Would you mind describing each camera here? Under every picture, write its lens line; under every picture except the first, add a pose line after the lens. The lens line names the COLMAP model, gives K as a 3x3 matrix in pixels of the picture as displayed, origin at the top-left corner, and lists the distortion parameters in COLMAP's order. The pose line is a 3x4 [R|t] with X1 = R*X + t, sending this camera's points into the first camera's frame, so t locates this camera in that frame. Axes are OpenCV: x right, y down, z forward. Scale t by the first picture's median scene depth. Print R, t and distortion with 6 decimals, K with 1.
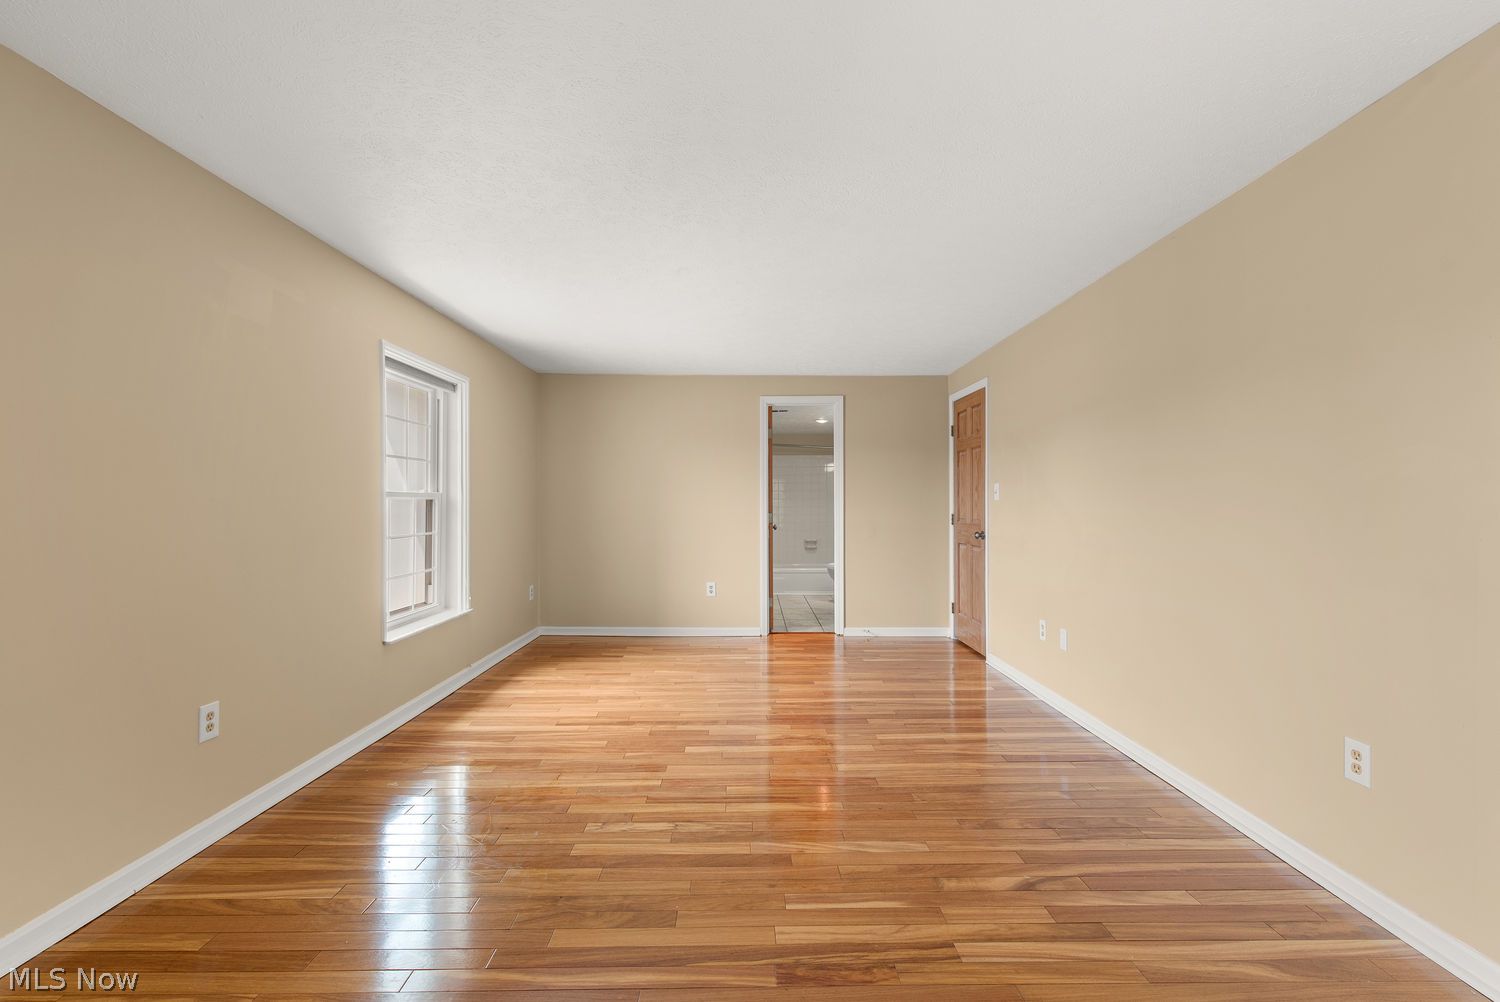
lens RADIAL K [[660.1, 0, 743.3], [0, 660.1, 500.2], [0, 0, 1]] dist [0.004942, -0.005845]
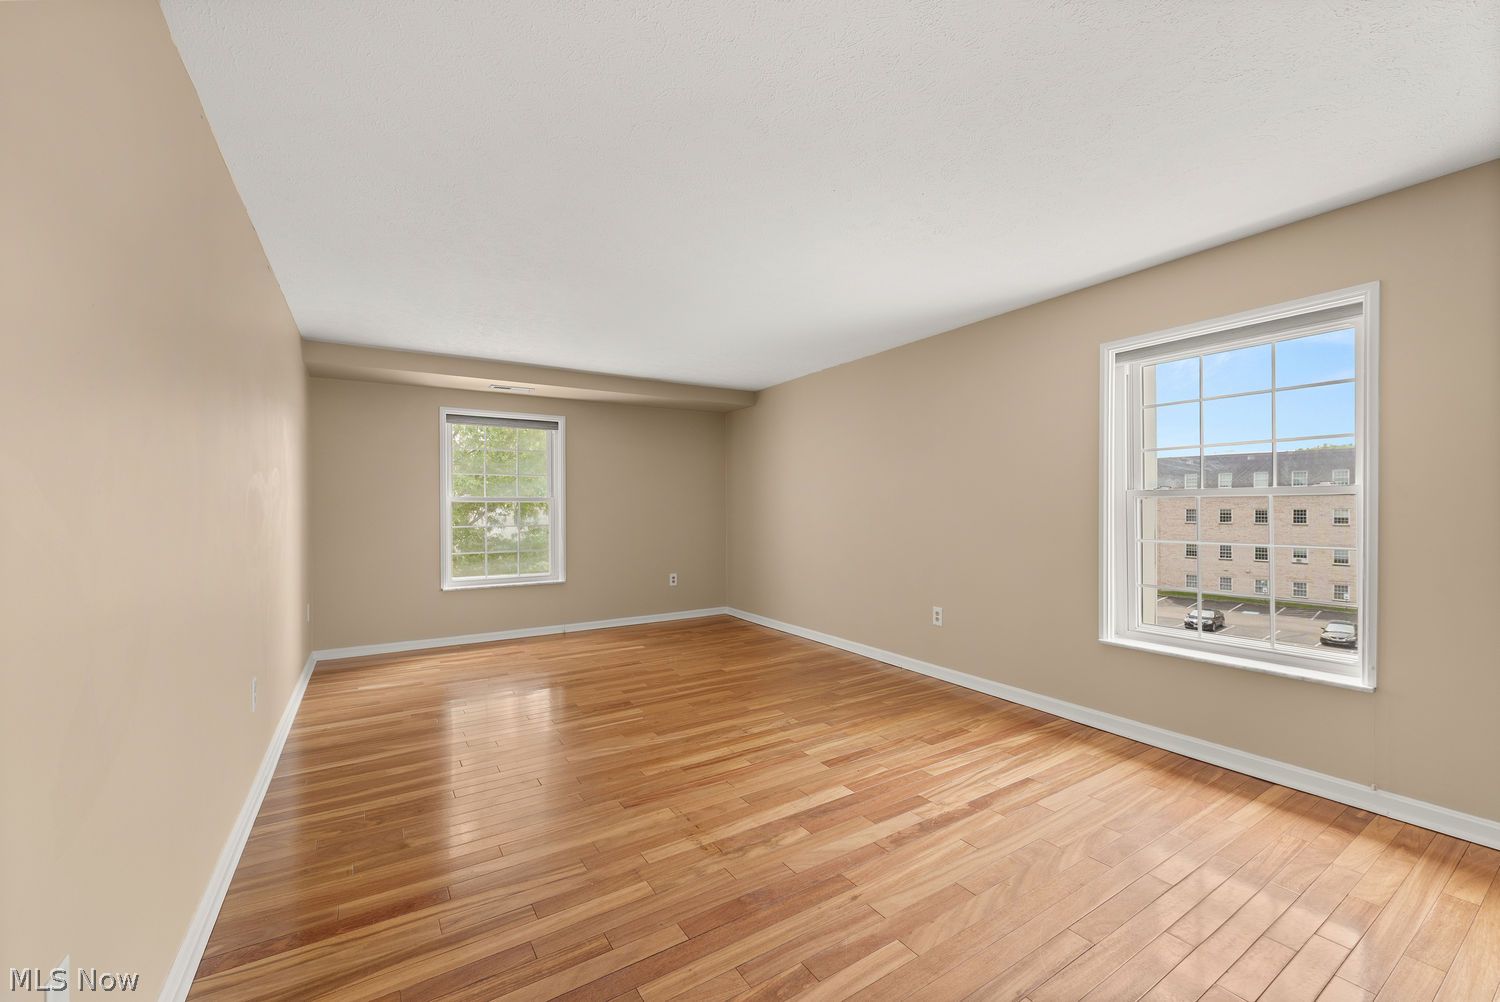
lens RADIAL K [[595.8, 0, 750.7], [0, 595.8, 503.9], [0, 0, 1]] dist [0.007146, -0.005226]
pose [[-0.845662, 0.002796, -0.533711, 0.437614], [0.007738, 0.999945, -0.007023, 0.007033], [0.533662, -0.010069, -0.845638, 1.597379]]
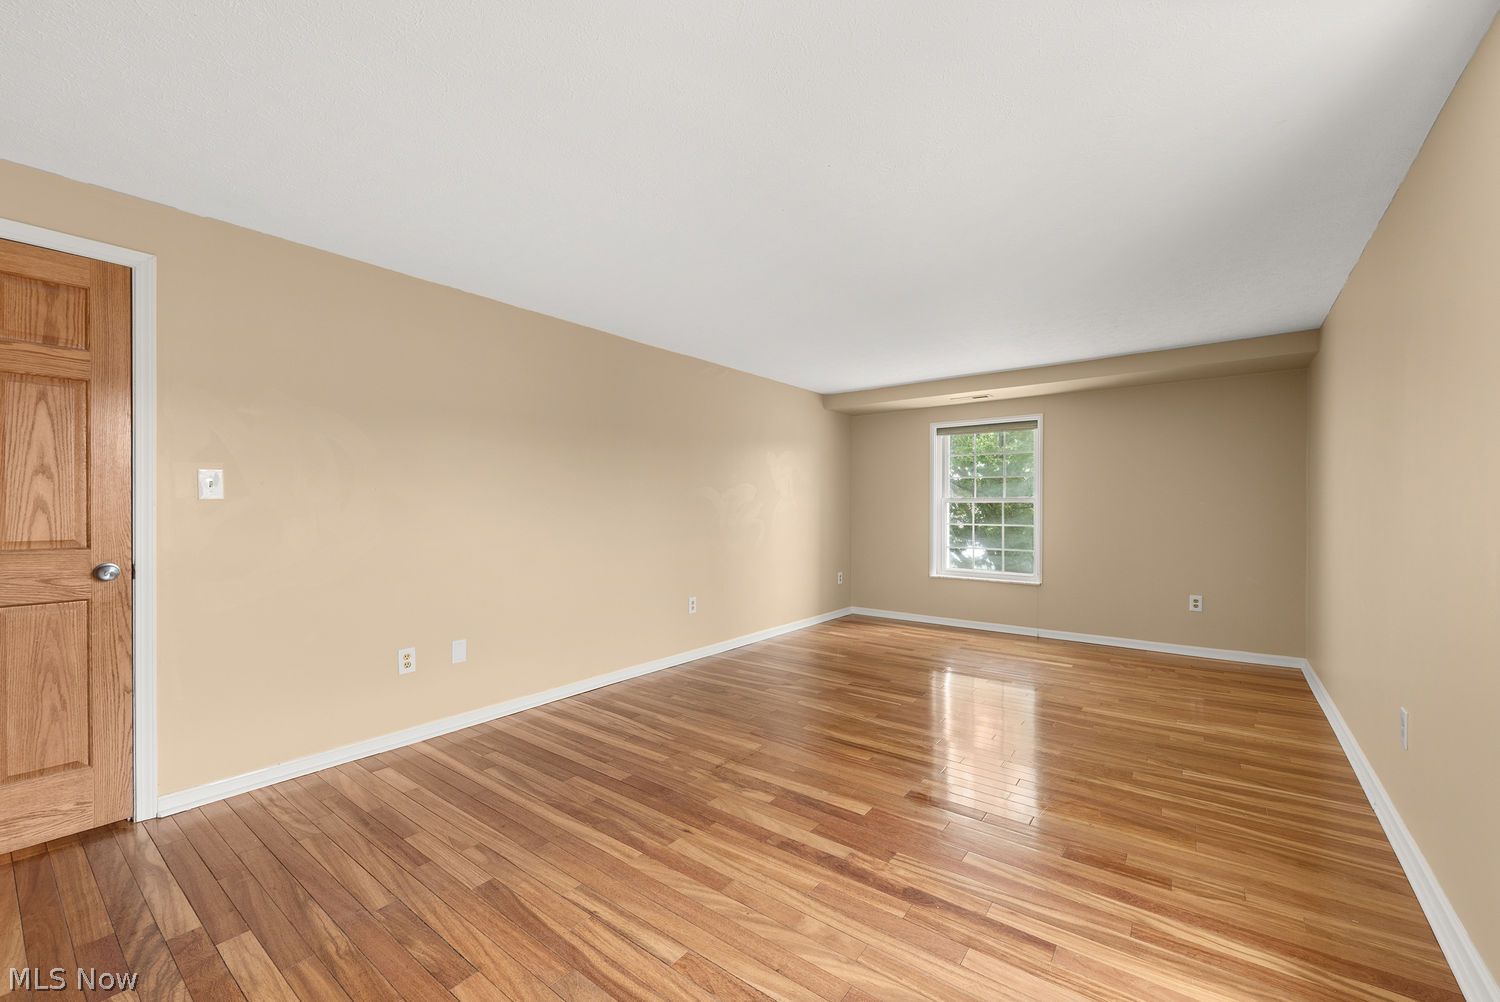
lens RADIAL K [[595.8, 0, 750.7], [0, 595.8, 503.9], [0, 0, 1]] dist [0.007146, -0.005226]
pose [[-0.795077, 0.003218, 0.606500, -0.417267], [-0.003740, 0.999941, -0.010209, 0.010147], [-0.606497, -0.010385, -0.795018, 1.668859]]
